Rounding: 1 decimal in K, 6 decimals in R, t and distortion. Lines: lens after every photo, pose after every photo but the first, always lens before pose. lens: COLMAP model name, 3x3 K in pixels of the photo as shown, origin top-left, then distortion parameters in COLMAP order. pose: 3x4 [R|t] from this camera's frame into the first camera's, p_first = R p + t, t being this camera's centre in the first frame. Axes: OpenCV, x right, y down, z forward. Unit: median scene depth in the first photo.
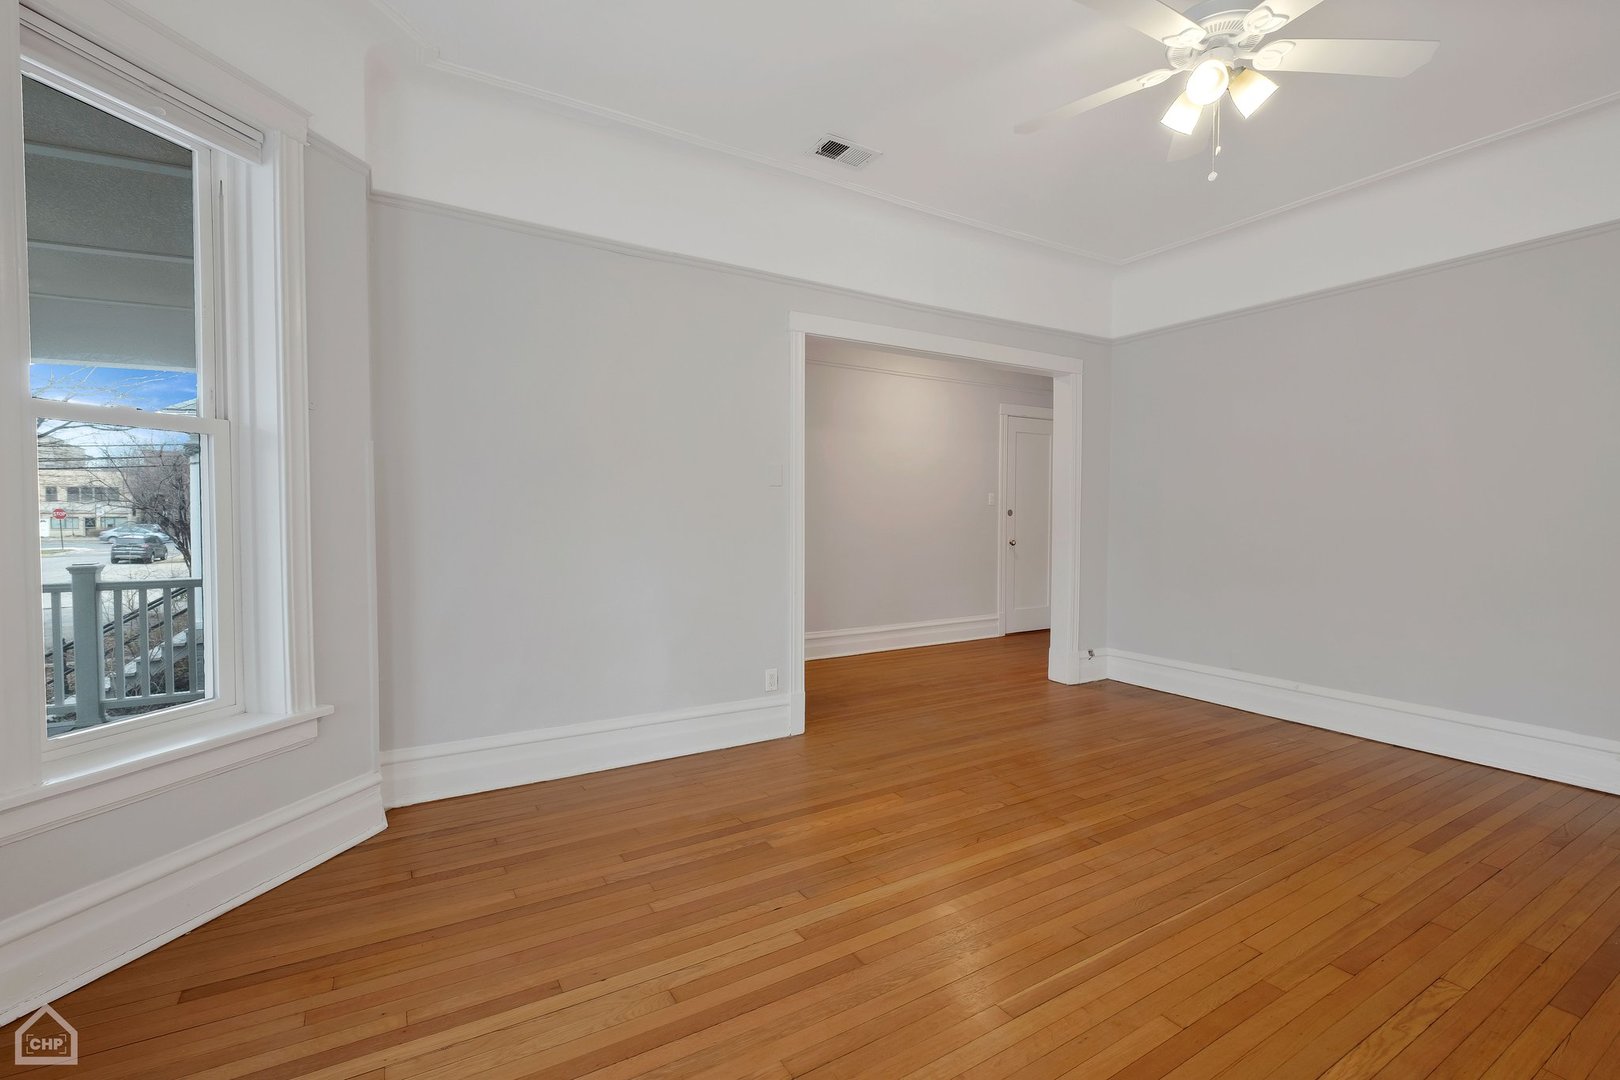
lens RADIAL K [[698.1, 0, 810.0], [0, 698.1, 540.0], [0, 0, 1]] dist [0.001862, 0.000031]
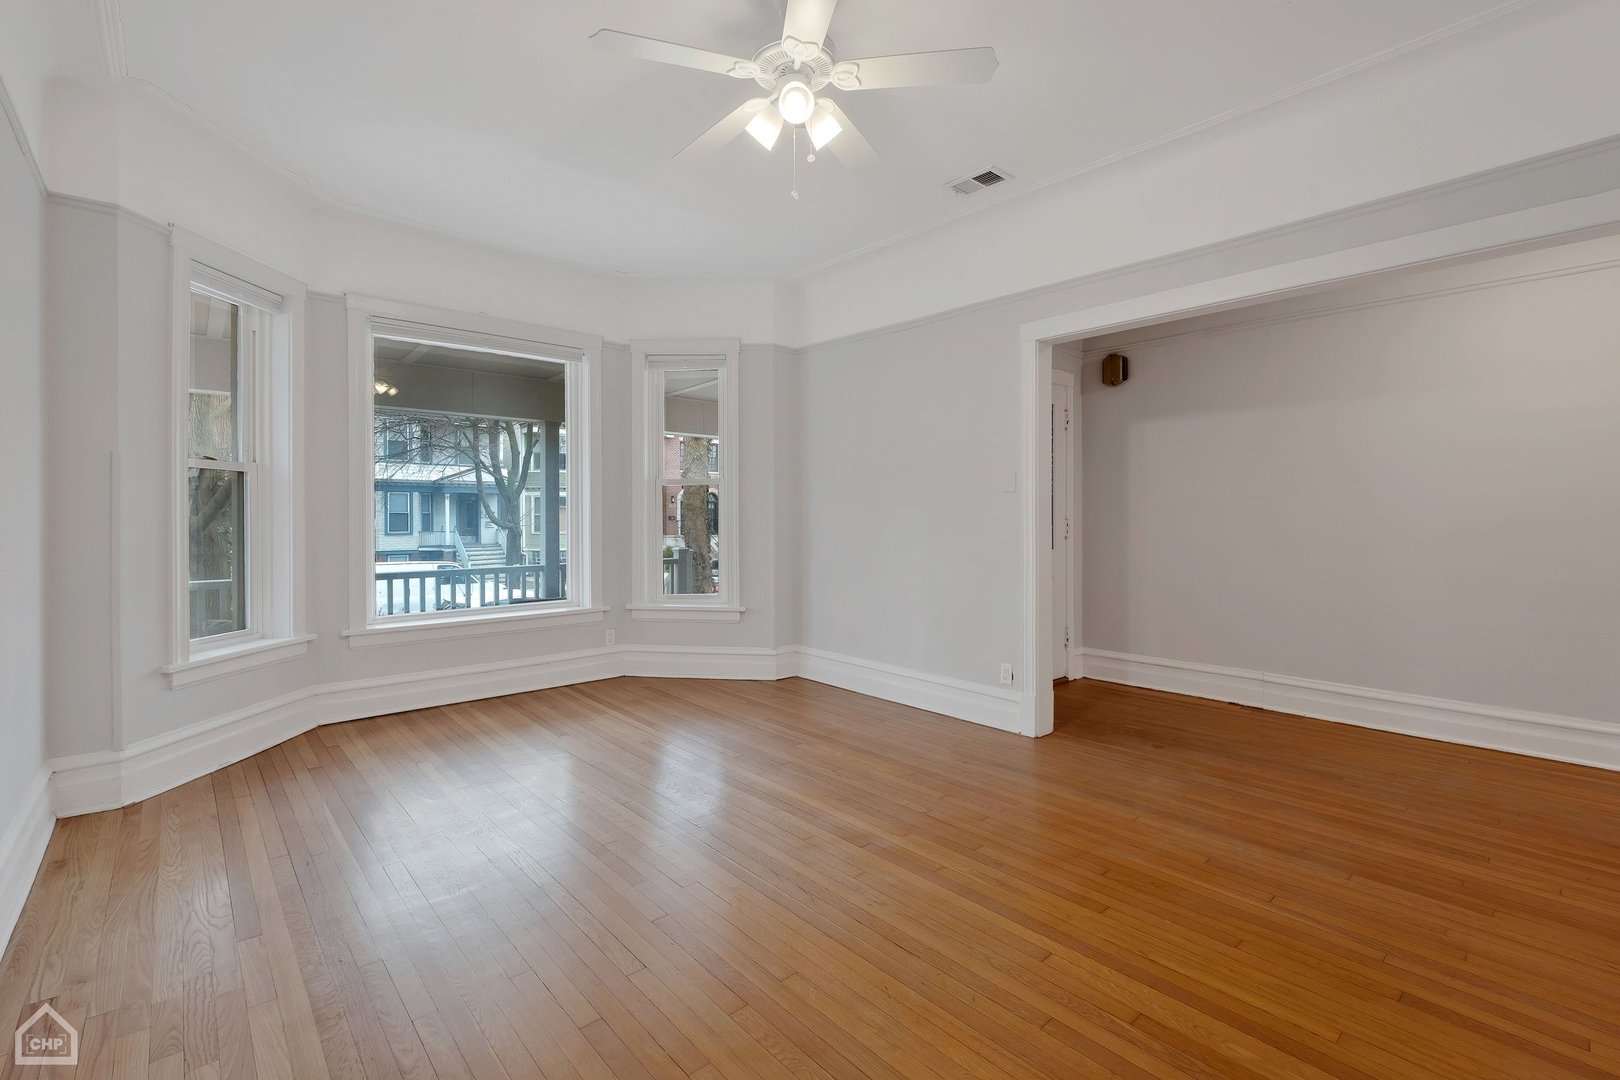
lens RADIAL K [[705.9, 0, 802.8], [0, 705.9, 531.9], [0, 0, 1]] dist [0.000604, -0.000281]
pose [[0.191920, 0.017566, -0.981253, 1.118069], [-0.039443, 0.999170, 0.010172, -0.018154], [0.980618, 0.036752, 0.192454, 0.573511]]
